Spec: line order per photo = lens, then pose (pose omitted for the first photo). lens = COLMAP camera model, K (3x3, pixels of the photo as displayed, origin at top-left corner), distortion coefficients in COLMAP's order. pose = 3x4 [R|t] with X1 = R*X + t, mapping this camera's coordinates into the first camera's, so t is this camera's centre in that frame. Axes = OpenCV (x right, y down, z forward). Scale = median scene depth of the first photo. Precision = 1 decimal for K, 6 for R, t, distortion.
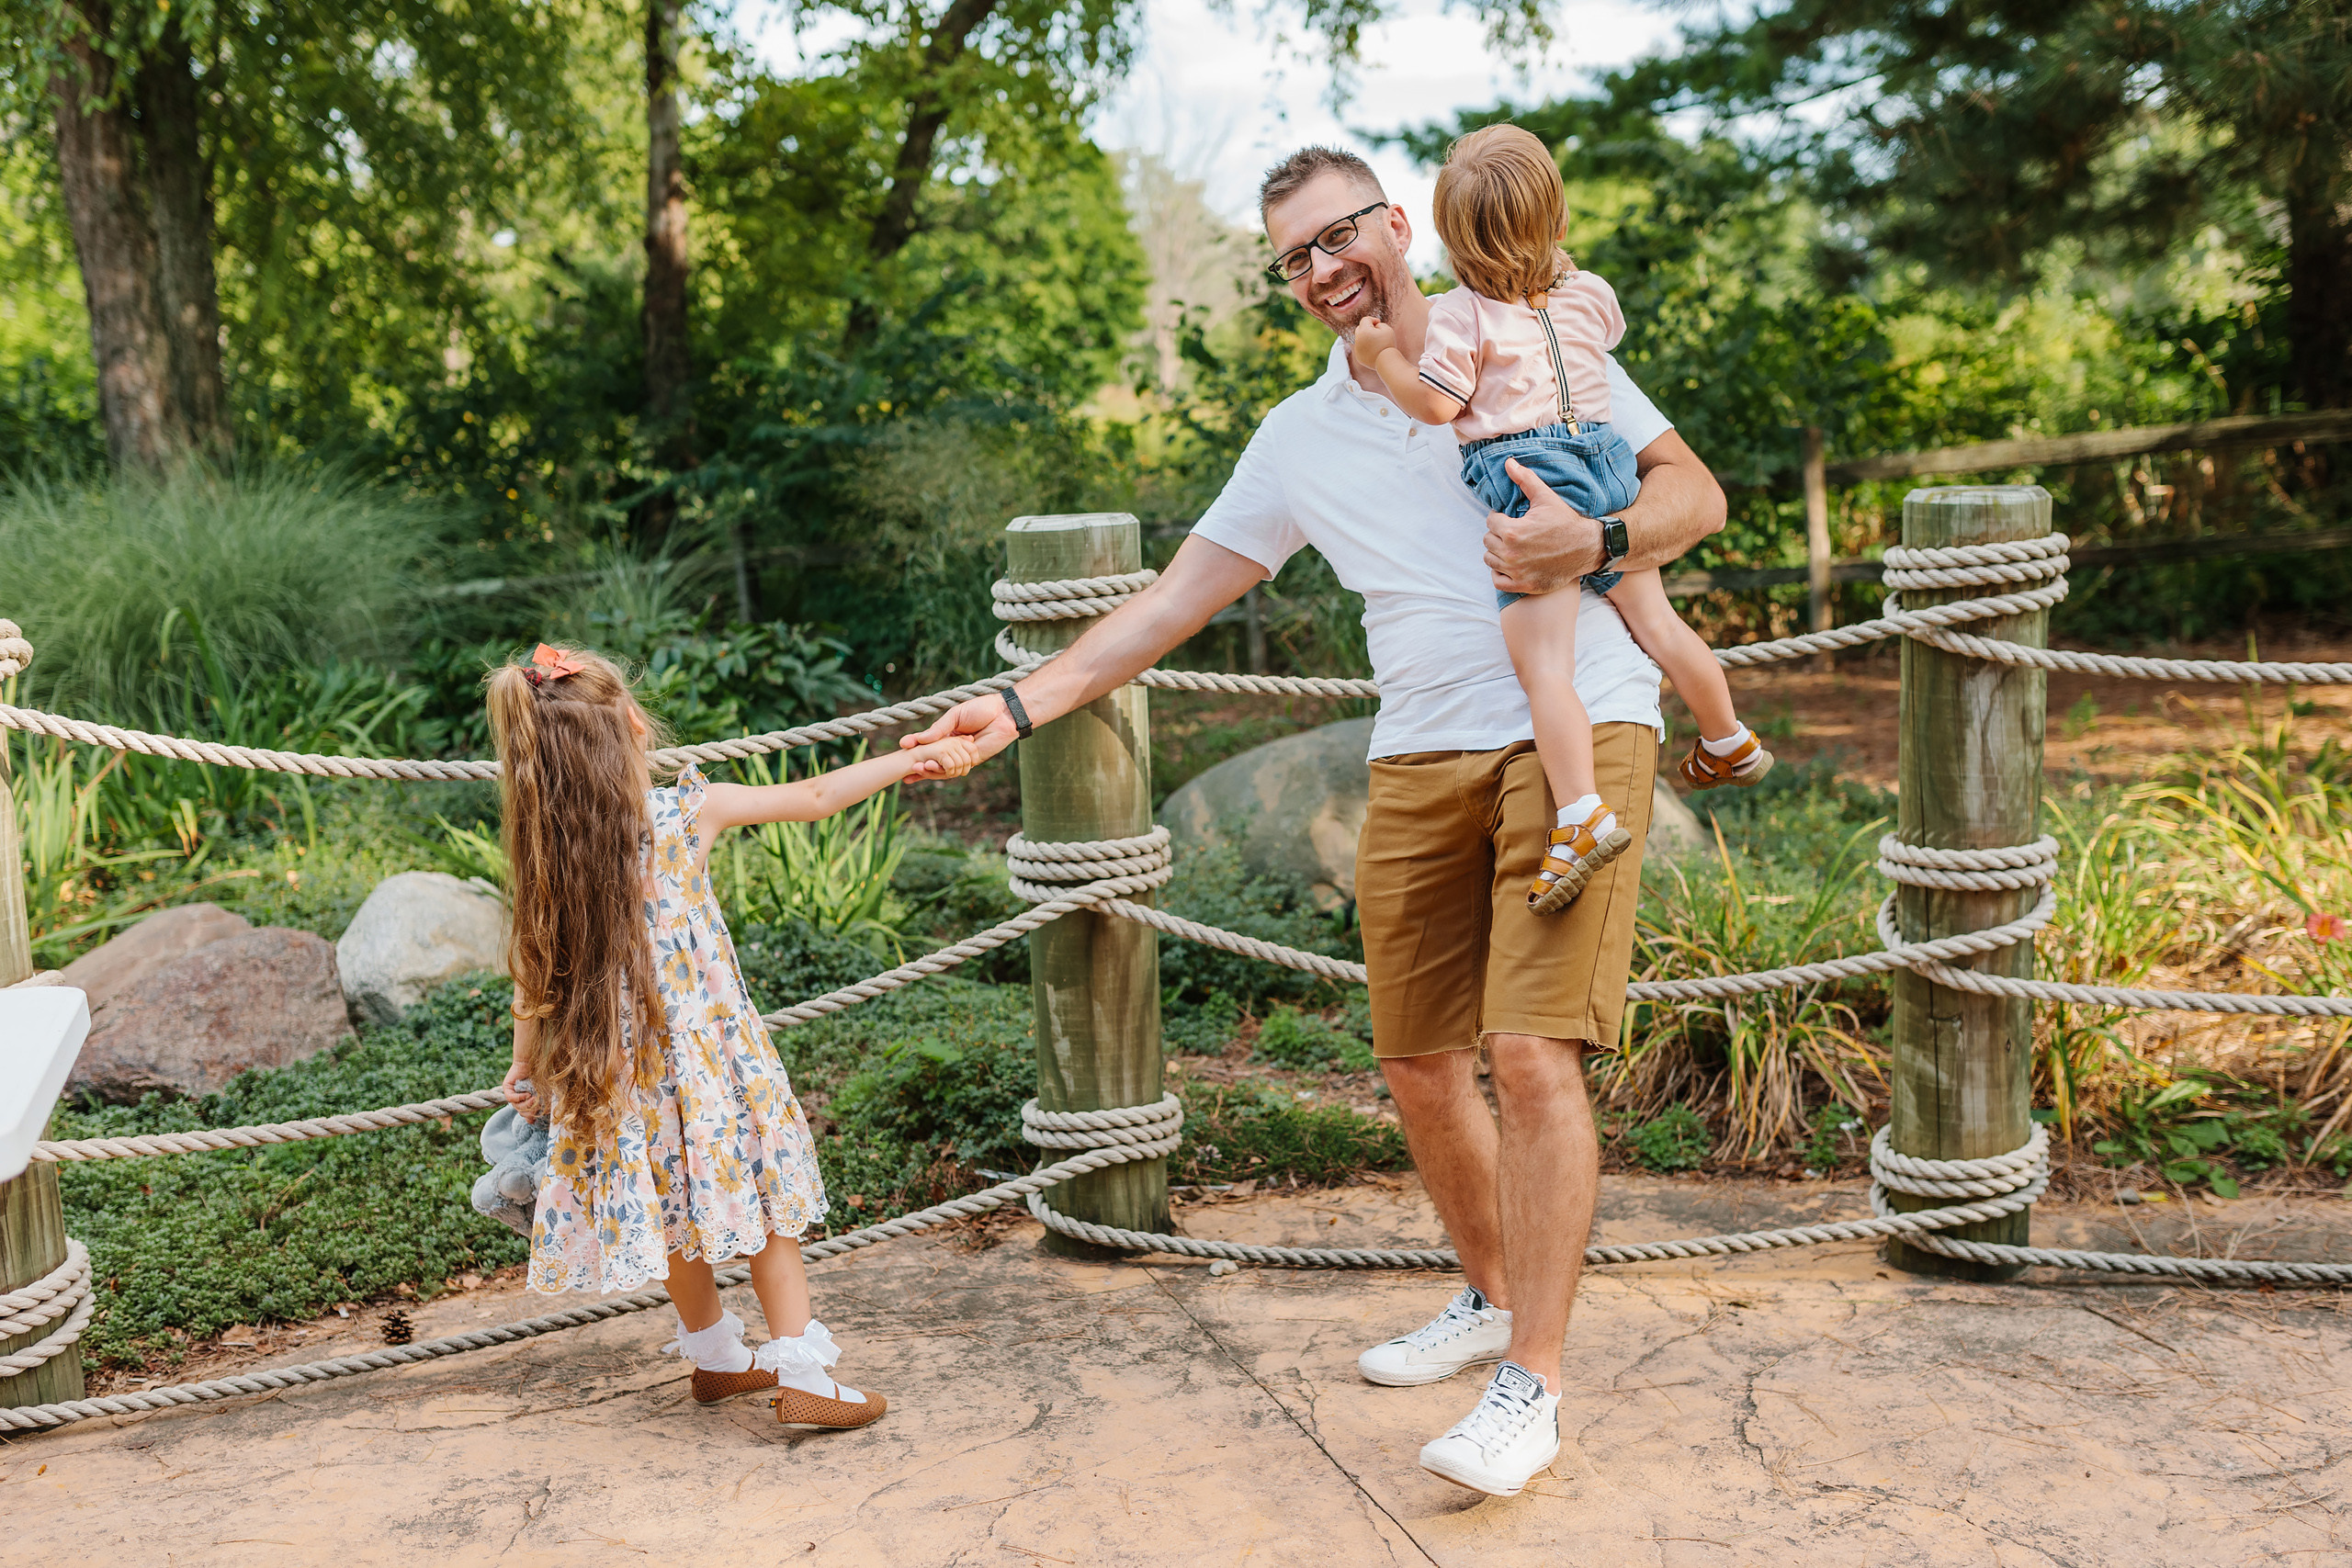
lens RADIAL K [[2287.4, 0, 1176.0], [0, 2287.4, 784.0], [0, 0, 1]] dist [-0.066641, 0.091490]
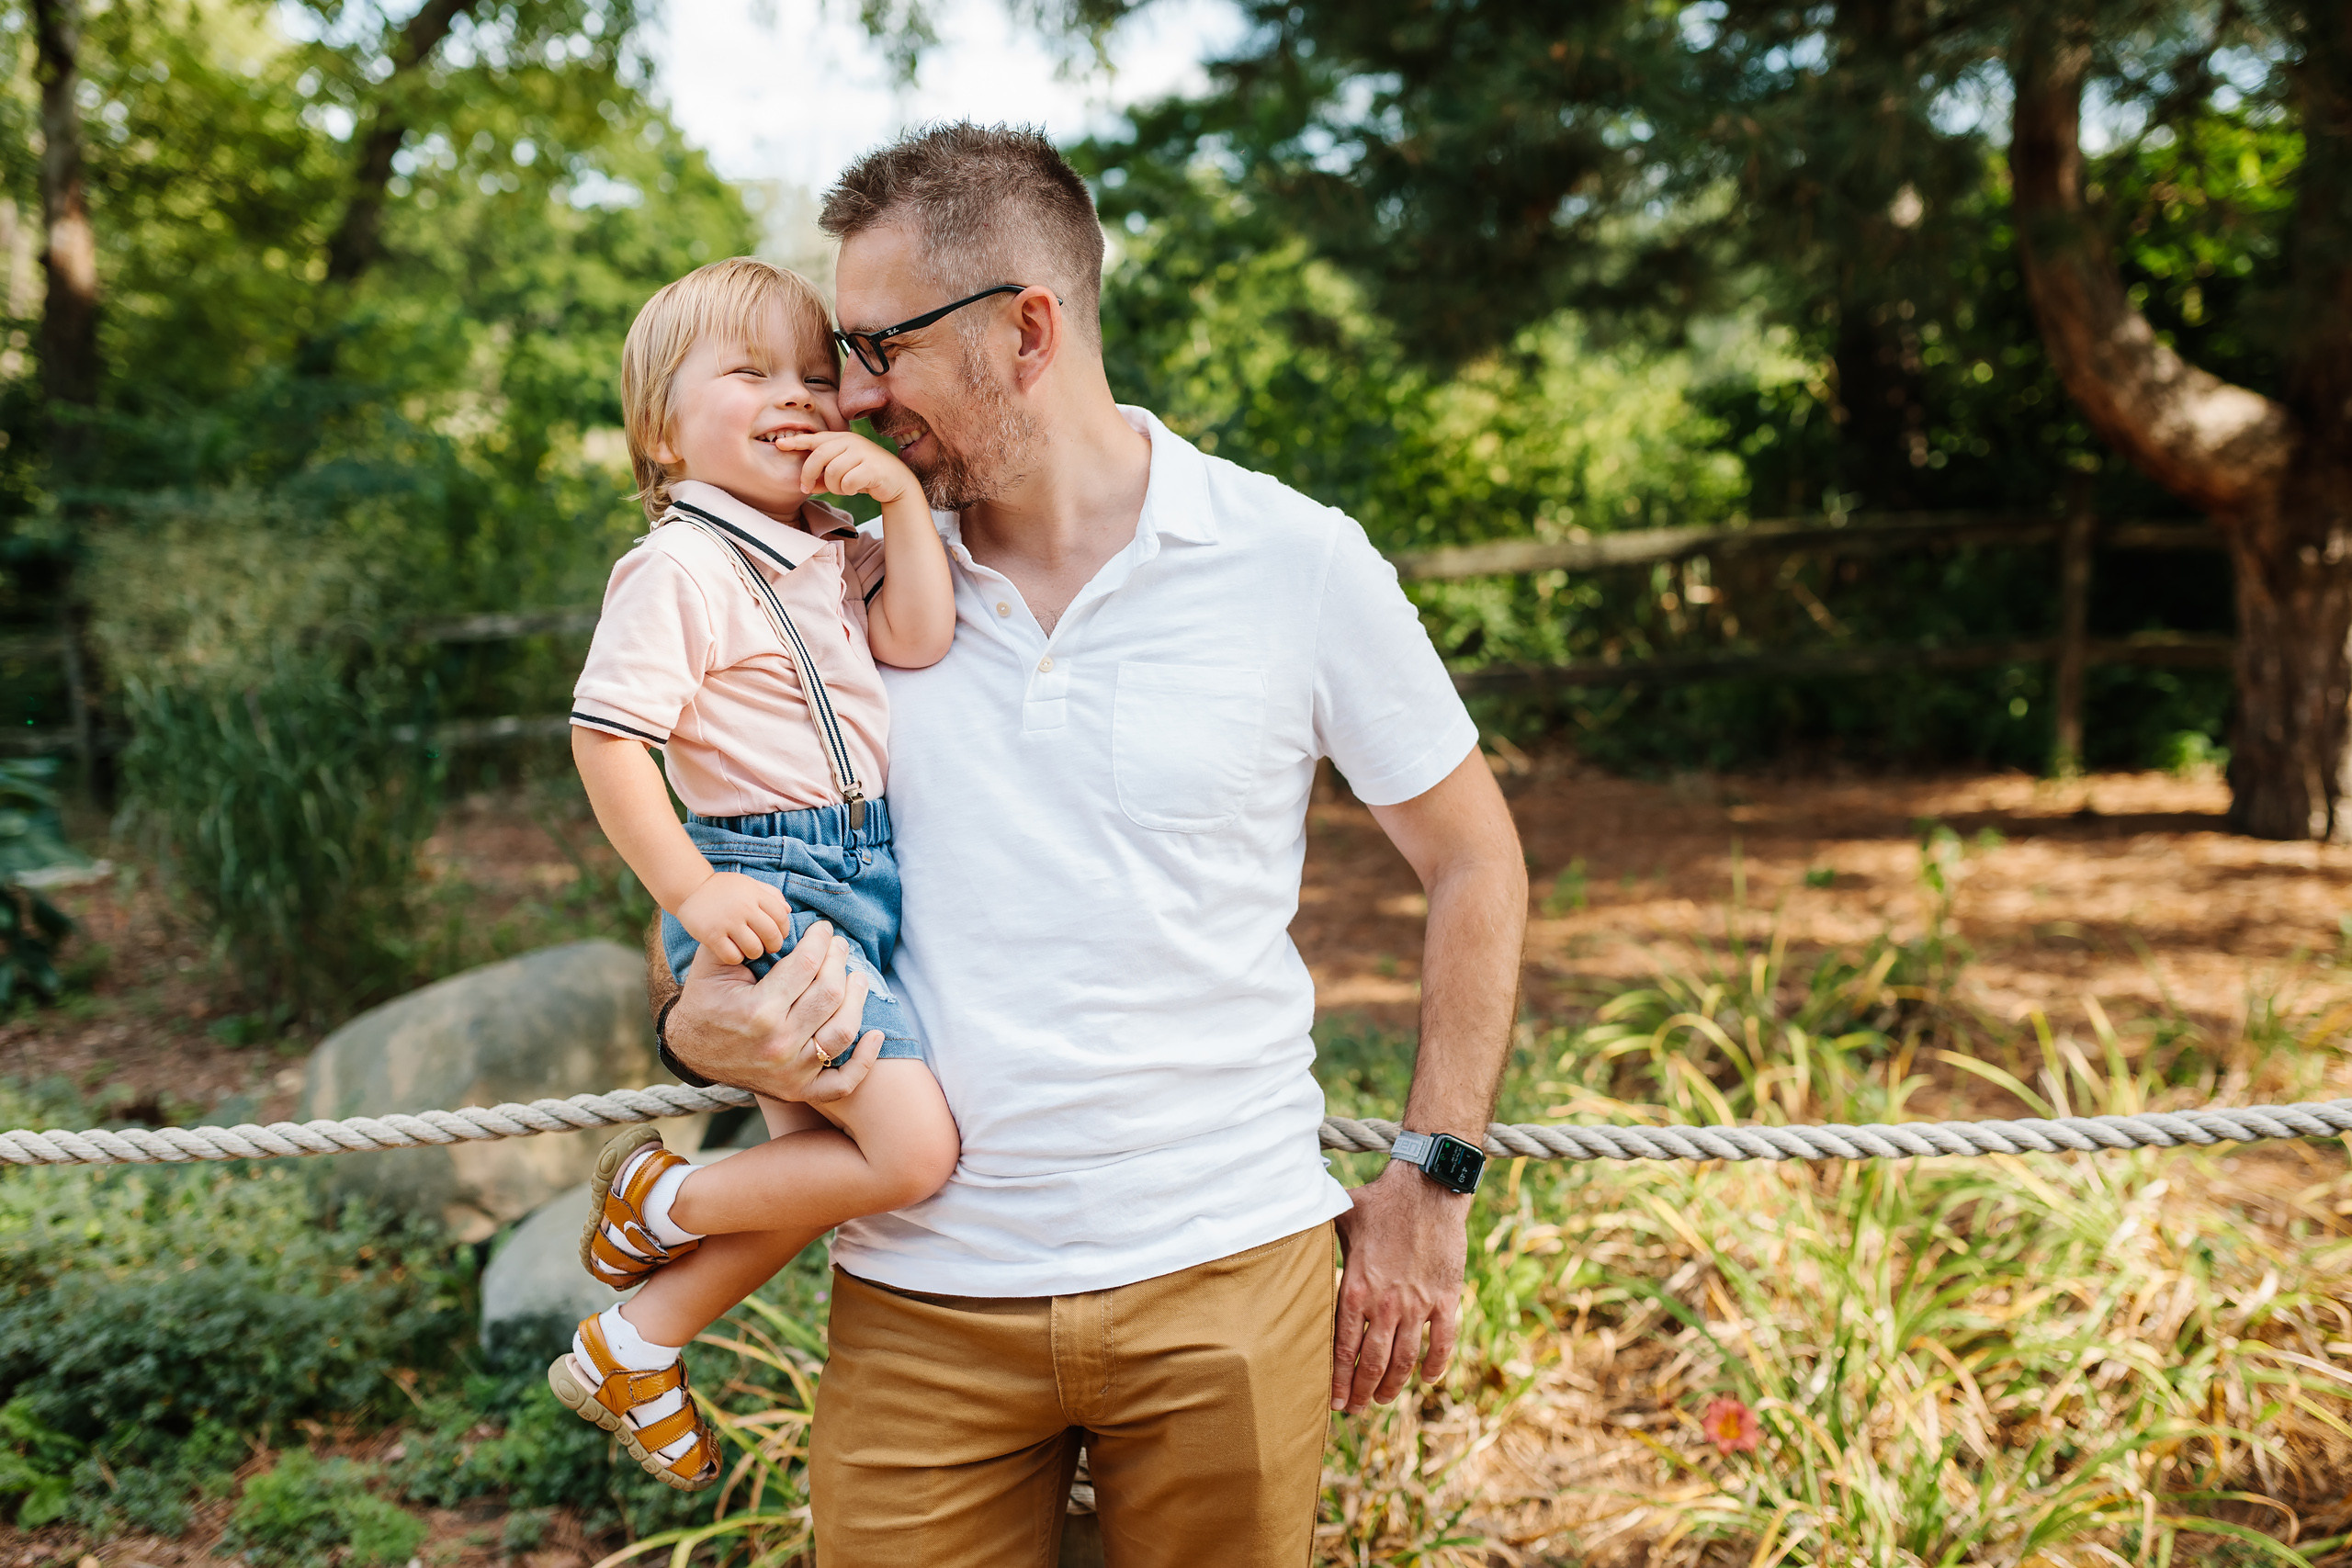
lens RADIAL K [[2217.0, 0, 1176.0], [0, 2217.0, 784.0], [0, 0, 1]] dist [-0.037849, 0.037239]
pose [[0.989726, 0.003350, 0.142940, 0.234836], [-0.002224, 0.999965, -0.008040, -0.104355], [-0.142962, 0.007640, 0.989699, 0.357762]]
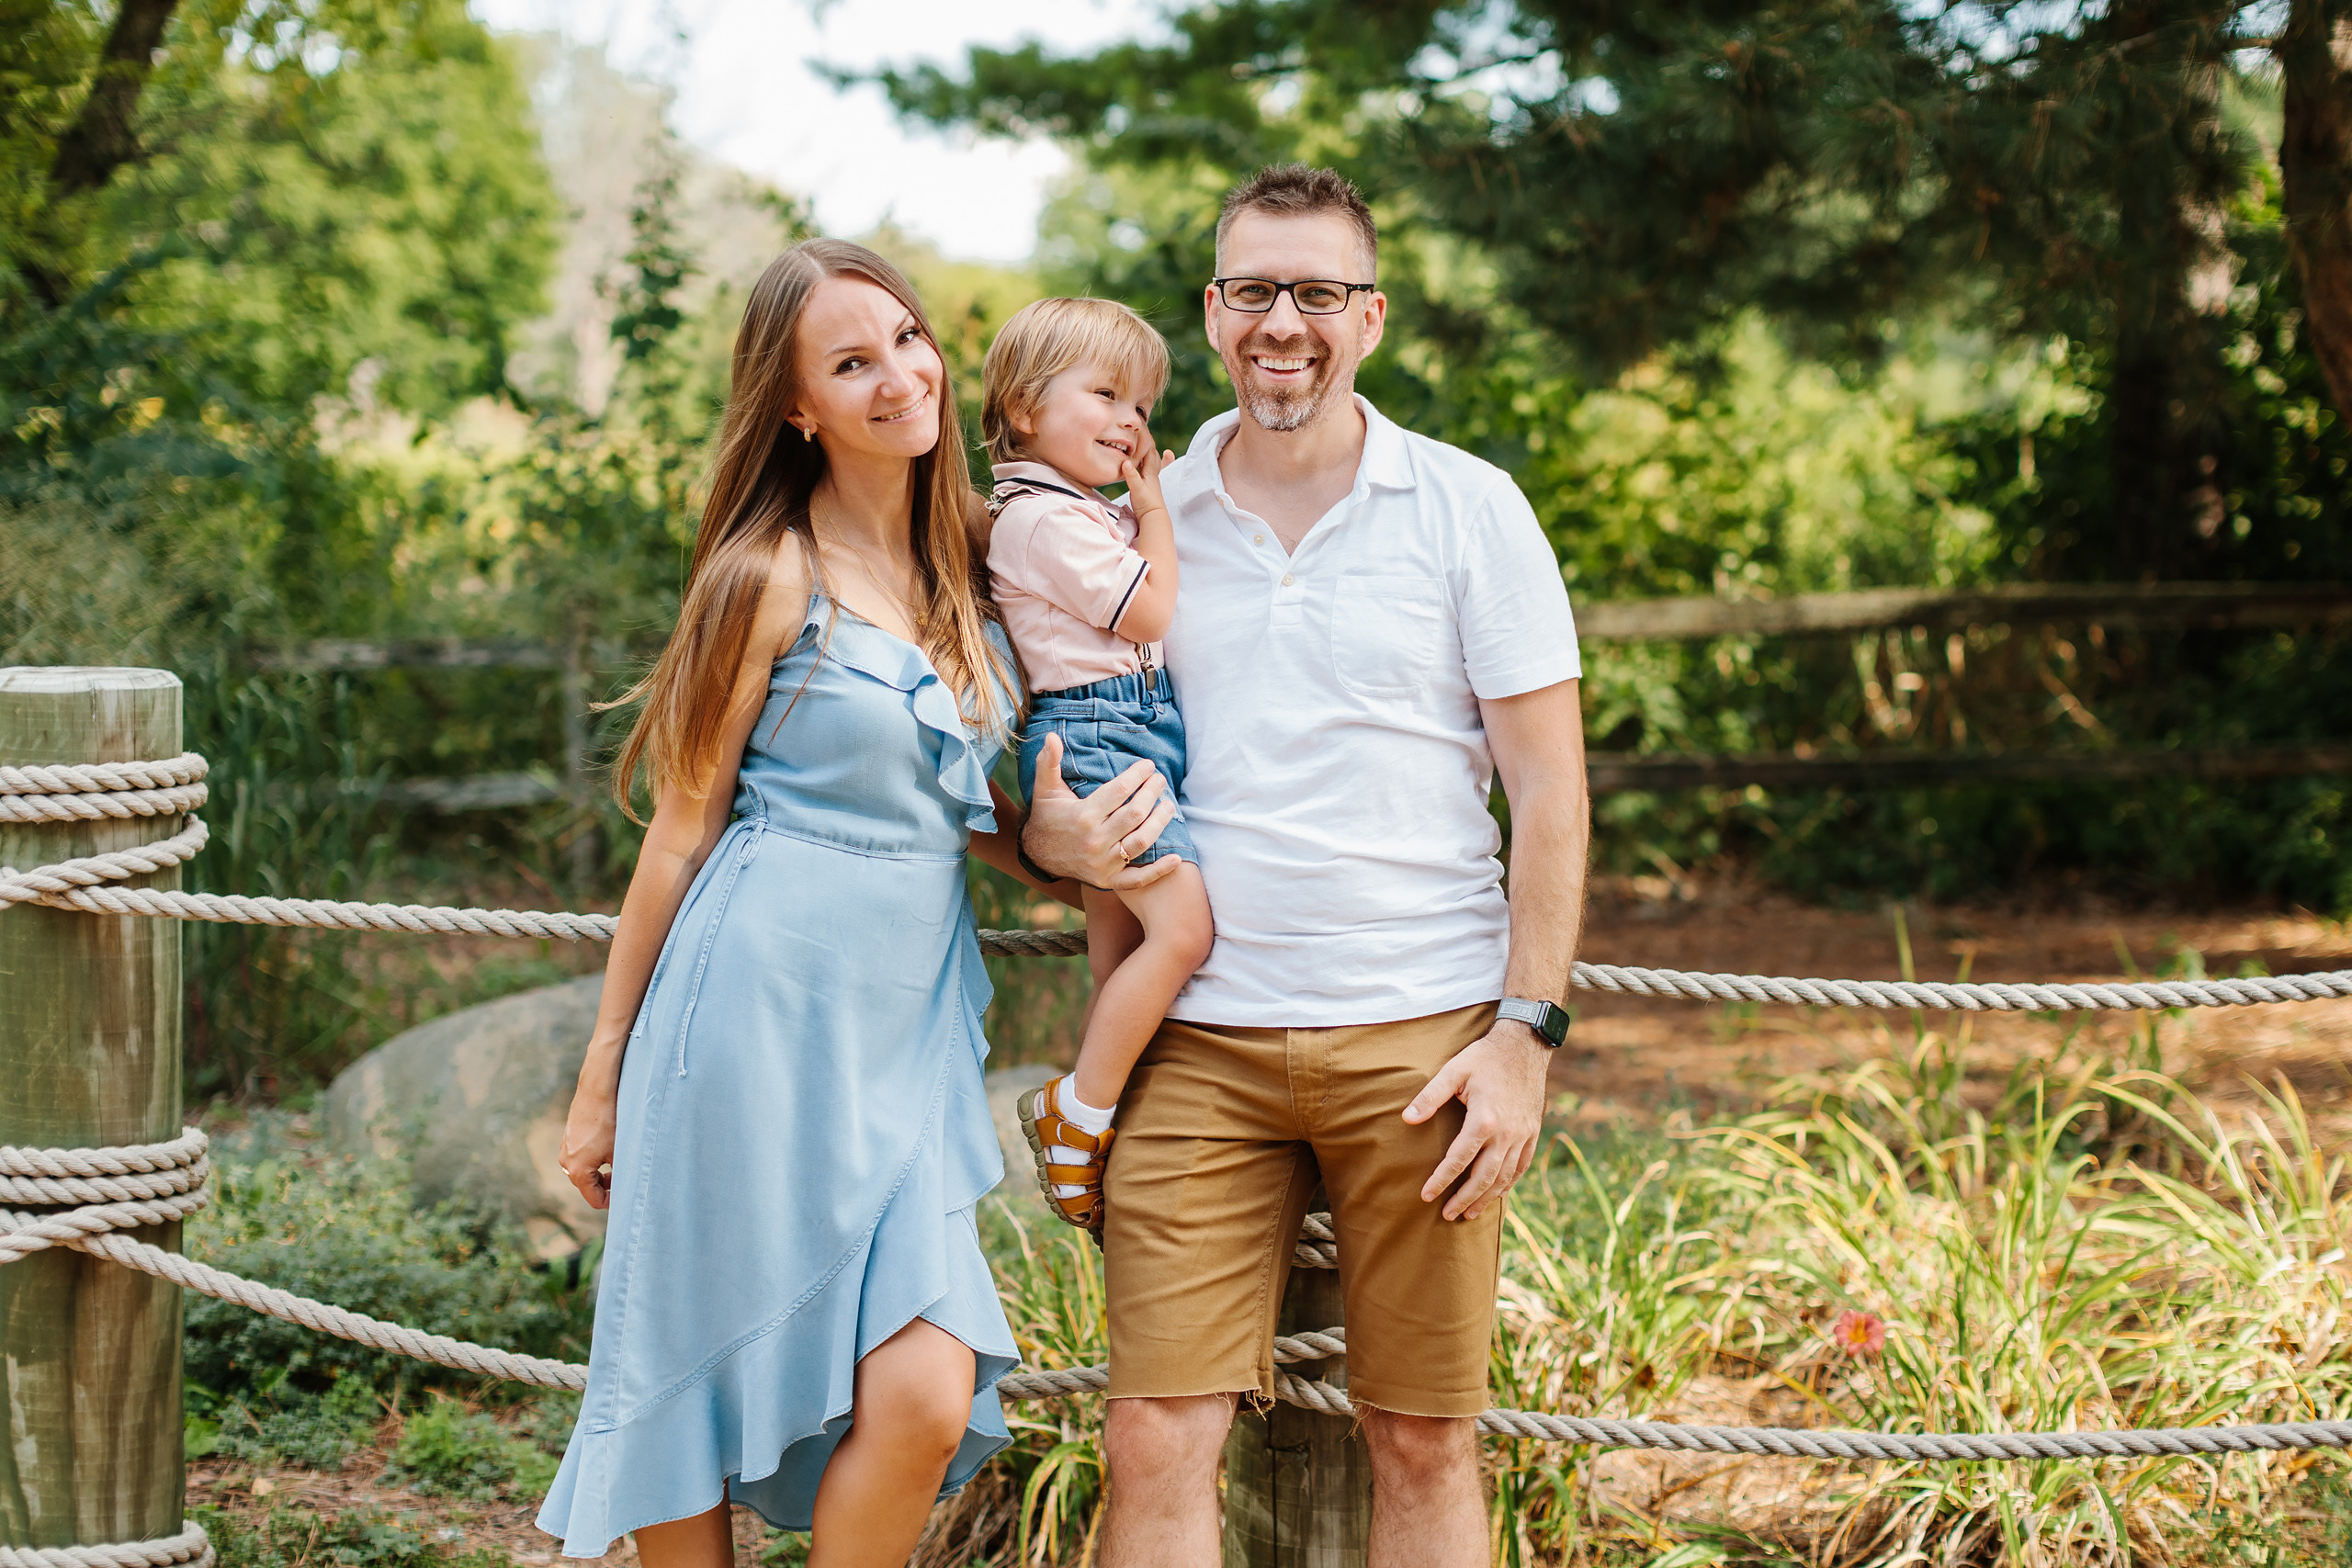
lens RADIAL K [[3642.1, 0, 1201.2], [0, 3642.1, 780.8], [0, 0, 1]] dist [-0.172830, 0.345237]
pose [[0.985270, 0.052851, 0.162633, 0.094869], [-0.040820, 0.996237, -0.076452, -0.013451], [-0.166062, 0.068687, 0.983720, -0.097541]]
